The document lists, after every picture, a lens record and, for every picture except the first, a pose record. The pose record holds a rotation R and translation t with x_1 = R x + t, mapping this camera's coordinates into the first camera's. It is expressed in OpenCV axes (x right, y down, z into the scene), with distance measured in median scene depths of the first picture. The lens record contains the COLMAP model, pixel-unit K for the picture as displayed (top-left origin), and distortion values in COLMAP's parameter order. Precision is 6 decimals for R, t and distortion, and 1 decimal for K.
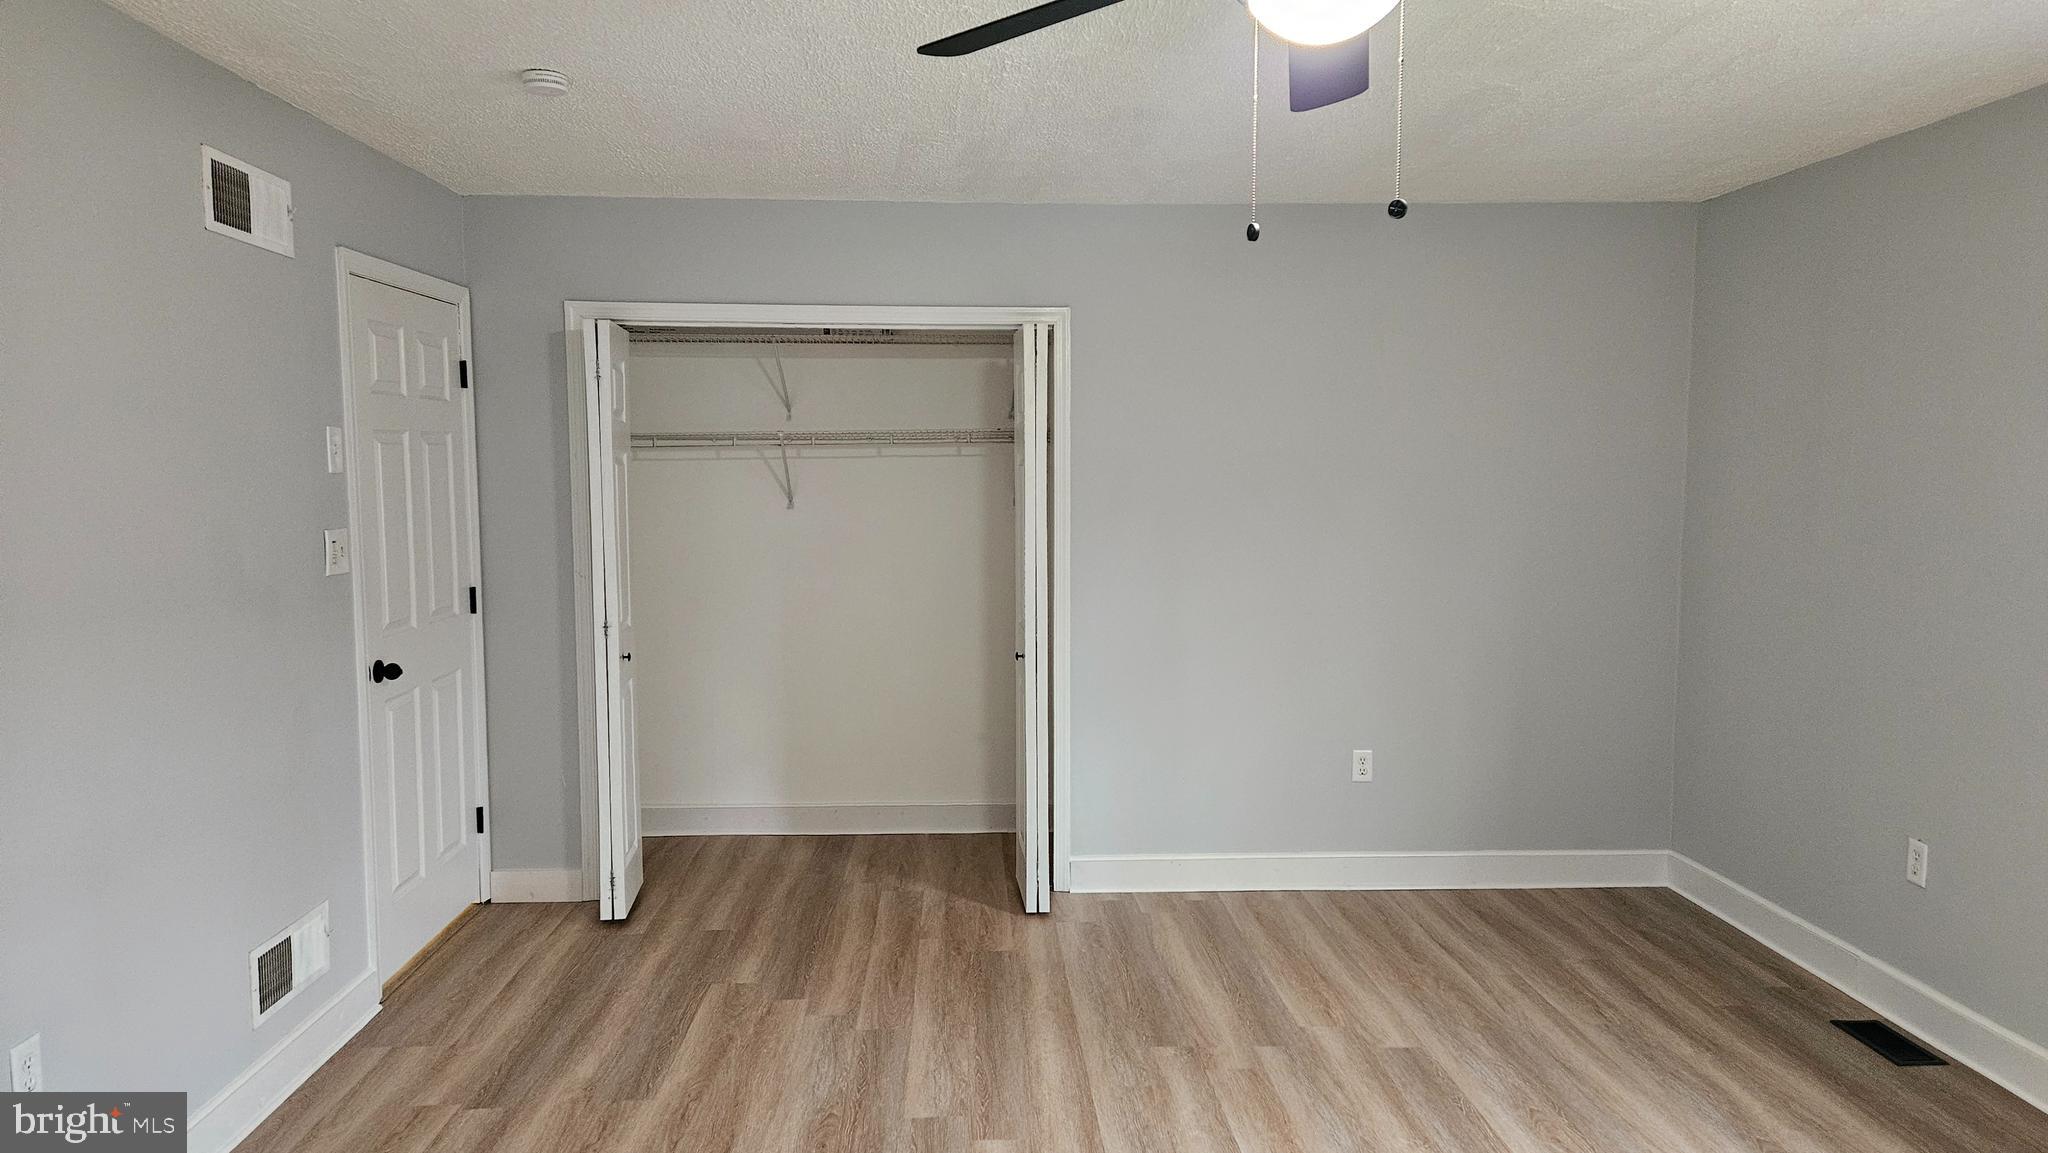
lens RADIAL K [[1389.1, 0, 1024.0], [0, 1389.1, 578.8], [0, 0, 1]] dist [0.049558, -0.012386]
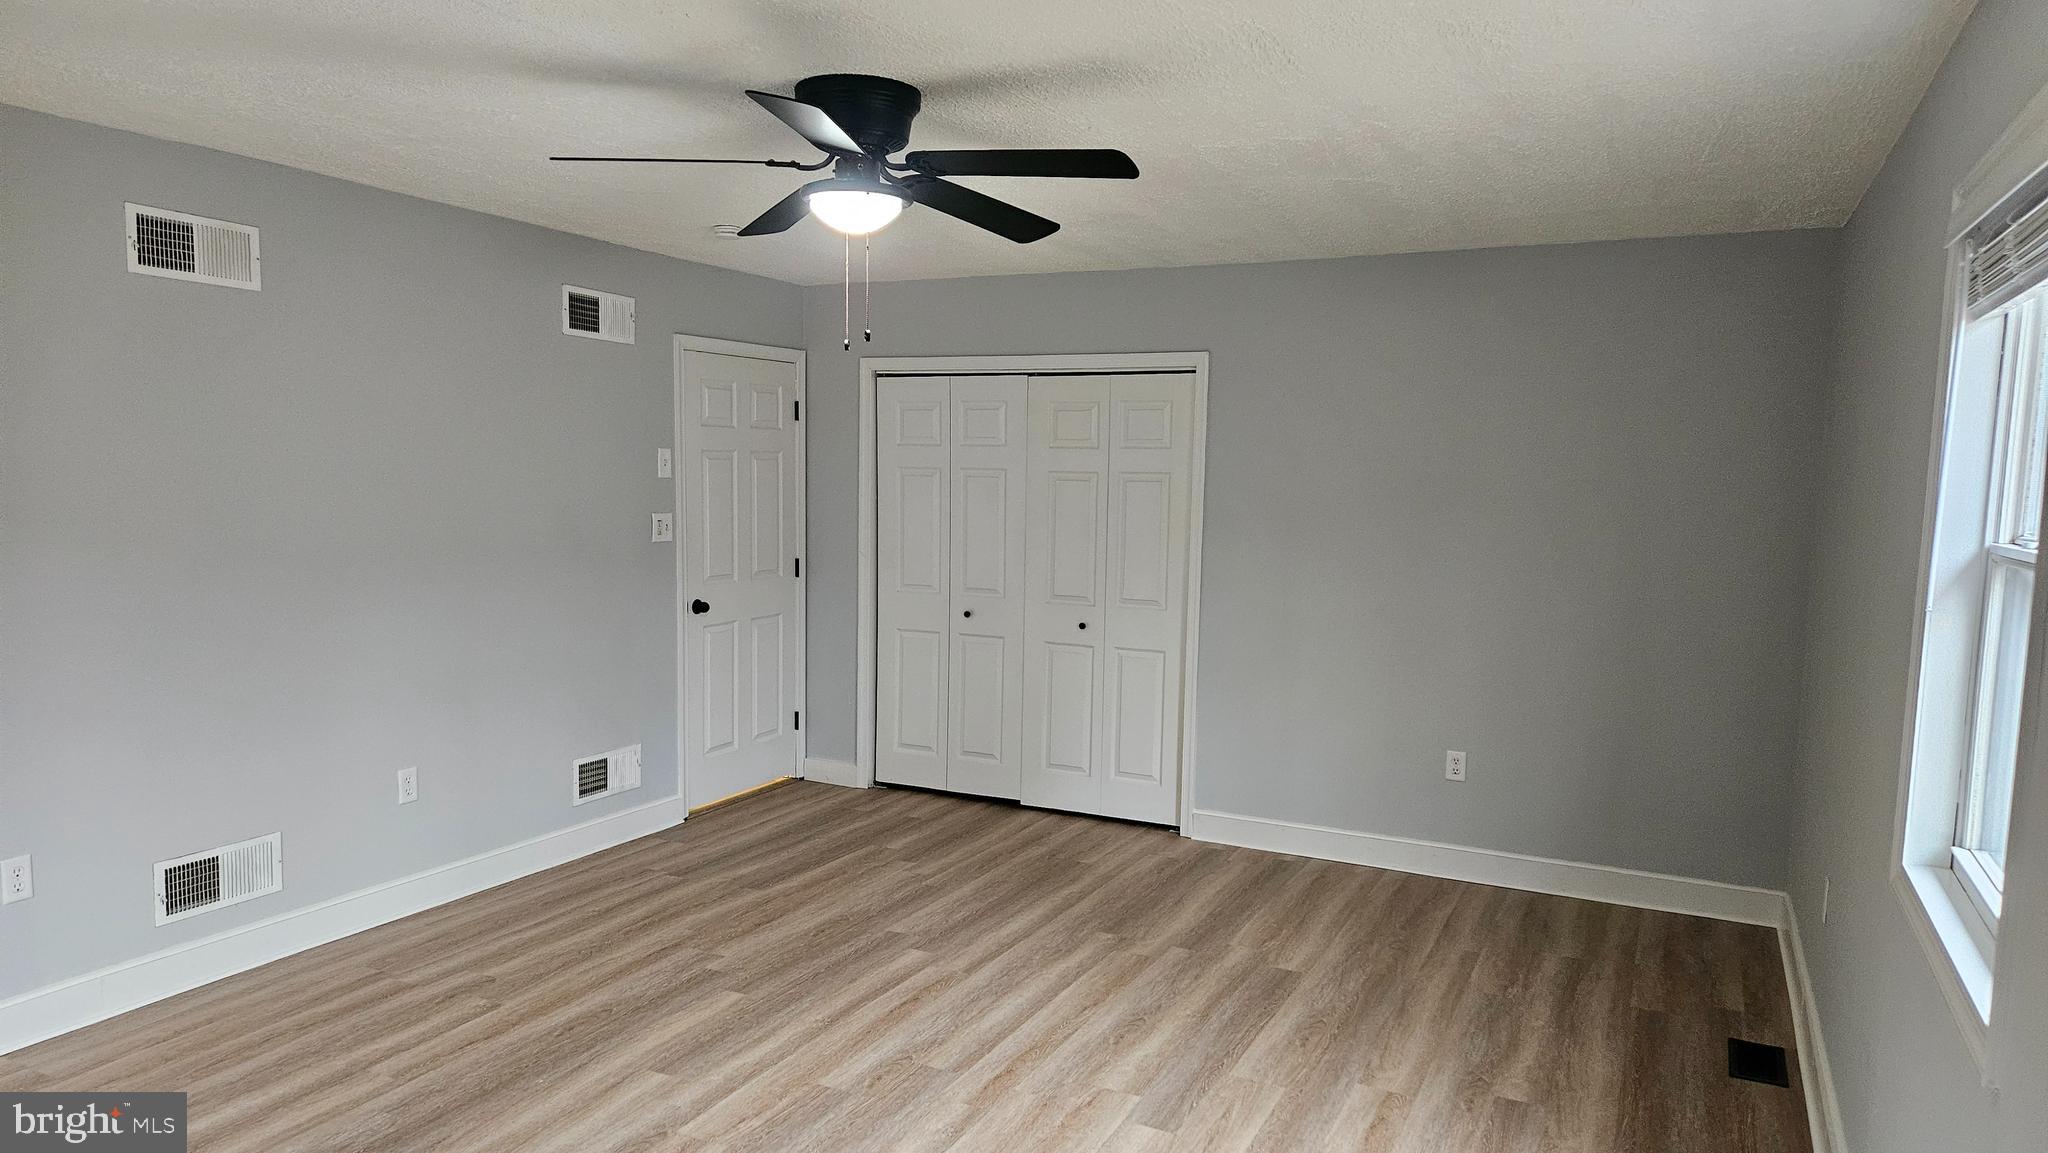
lens RADIAL K [[1389.1, 0, 974.5], [0, 1389.1, 616.8], [0, 0, 1]] dist [0.049558, -0.012386]
pose [[0.862308, 0.073729, -0.500987, 0.581456], [-0.062710, 0.997276, 0.038829, -0.001606], [0.502486, -0.002065, 0.864583, -0.172579]]
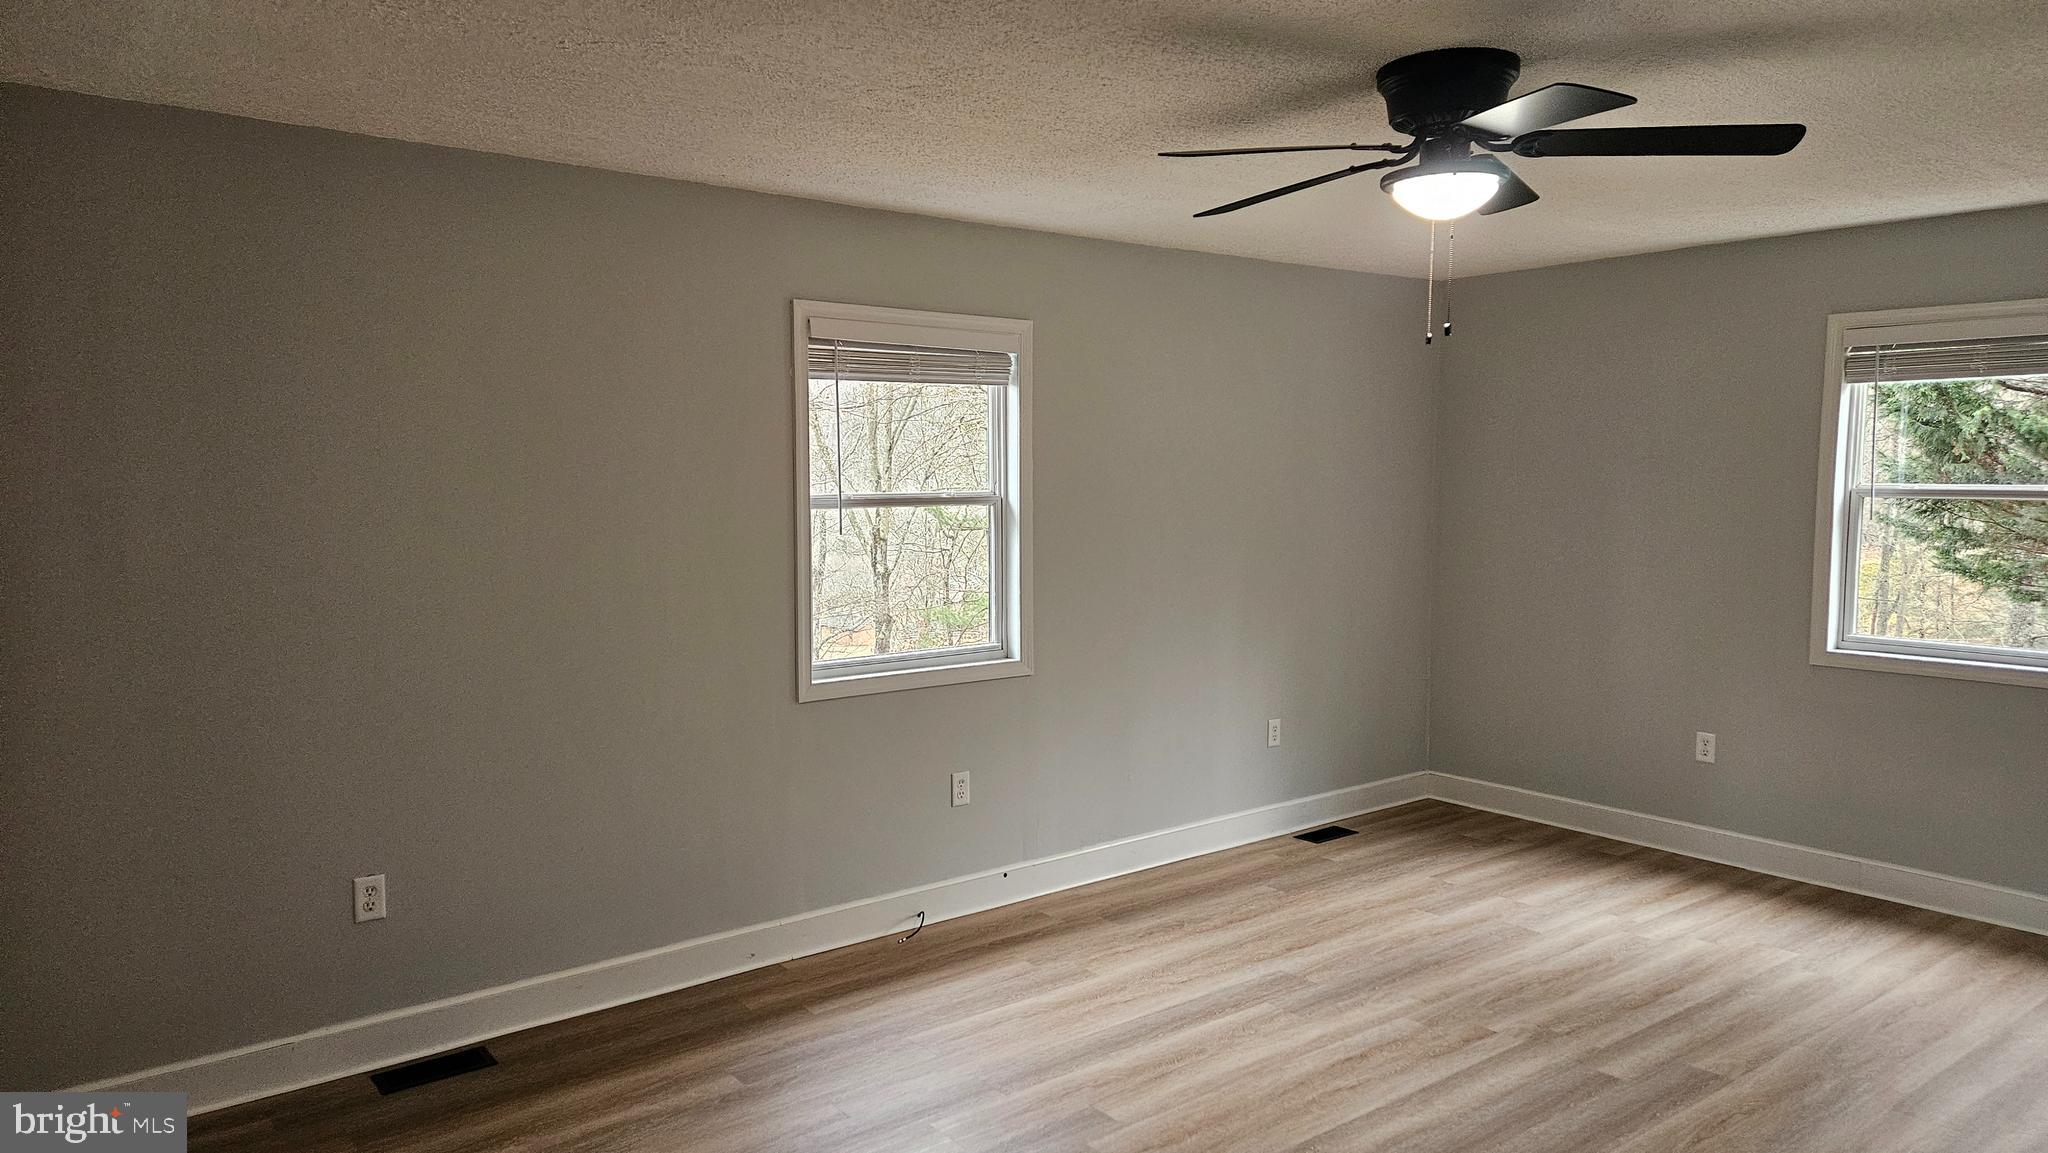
lens RADIAL K [[1389.1, 0, 1020.4], [0, 1389.1, 575.4], [0, 0, 1]] dist [0.049558, -0.012386]
pose [[-0.576726, -0.065394, 0.814316, -0.387426], [0.071389, 0.988944, 0.129978, -0.108540], [-0.813813, 0.133095, -0.565681, 1.122450]]
